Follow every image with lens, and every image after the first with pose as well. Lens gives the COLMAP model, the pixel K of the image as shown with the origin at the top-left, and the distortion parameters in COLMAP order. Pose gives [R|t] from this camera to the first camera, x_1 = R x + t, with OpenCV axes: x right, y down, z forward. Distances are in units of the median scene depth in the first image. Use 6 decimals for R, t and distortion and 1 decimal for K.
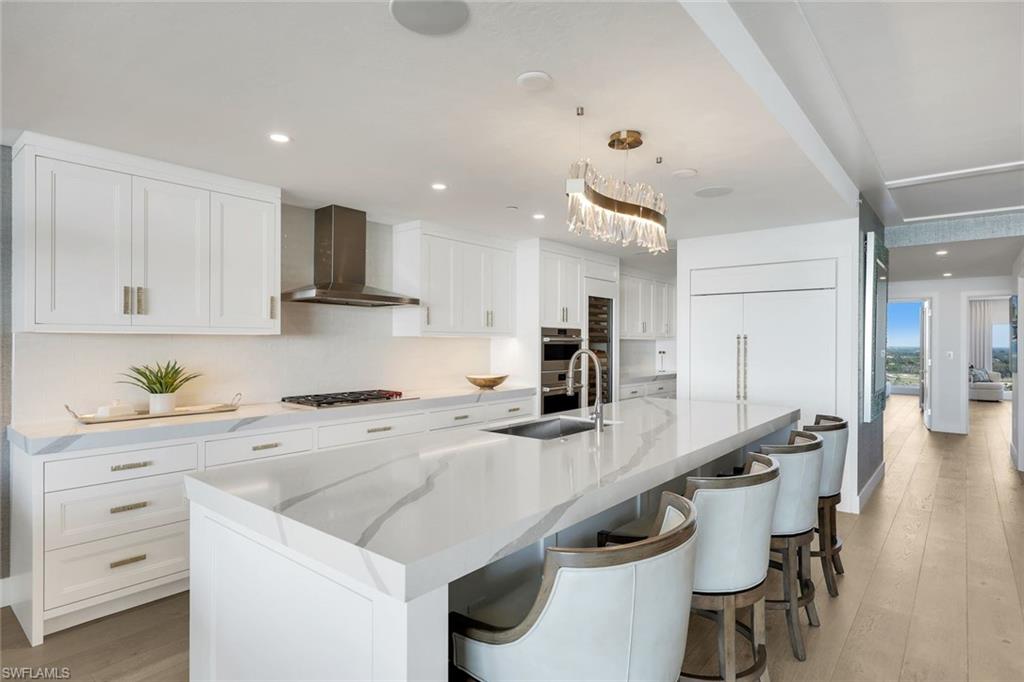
lens RADIAL K [[548.0, 0, 508.0], [0, 548.0, 347.3], [0, 0, 1]] dist [-0.011932, -0.000426]
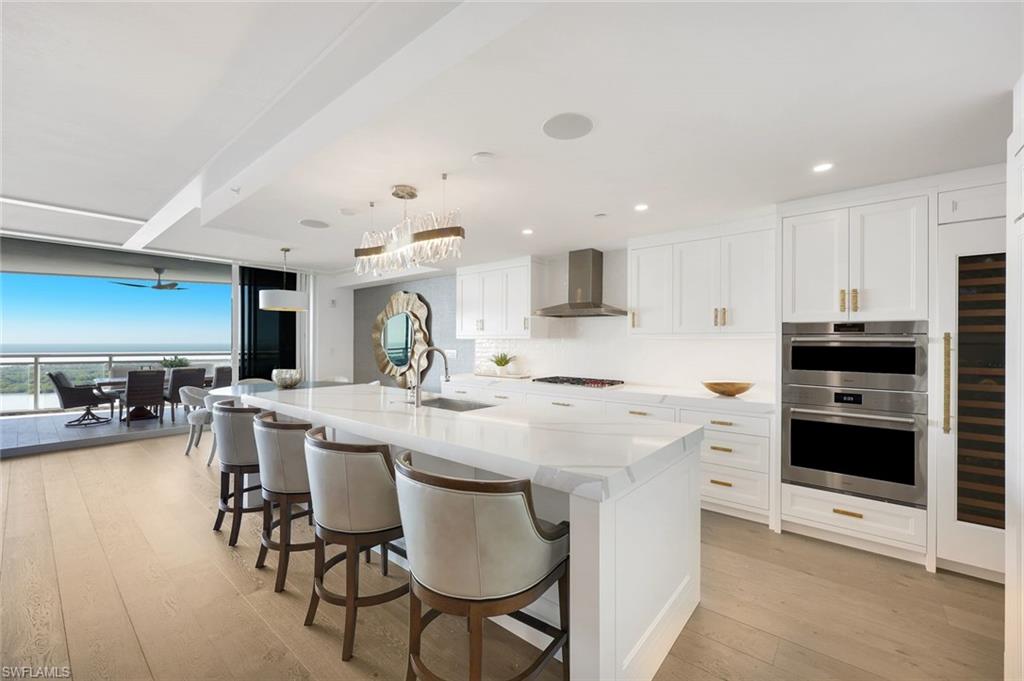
lens RADIAL K [[414.1, 0, 511.0], [0, 414.1, 343.5], [0, 0, 1]] dist [0.000552, 0.000239]
pose [[-0.010556, 0.014834, -0.999834, 0.639378], [0.002678, 0.999887, 0.014806, -0.019423], [0.999941, -0.002521, -0.010595, 0.660738]]
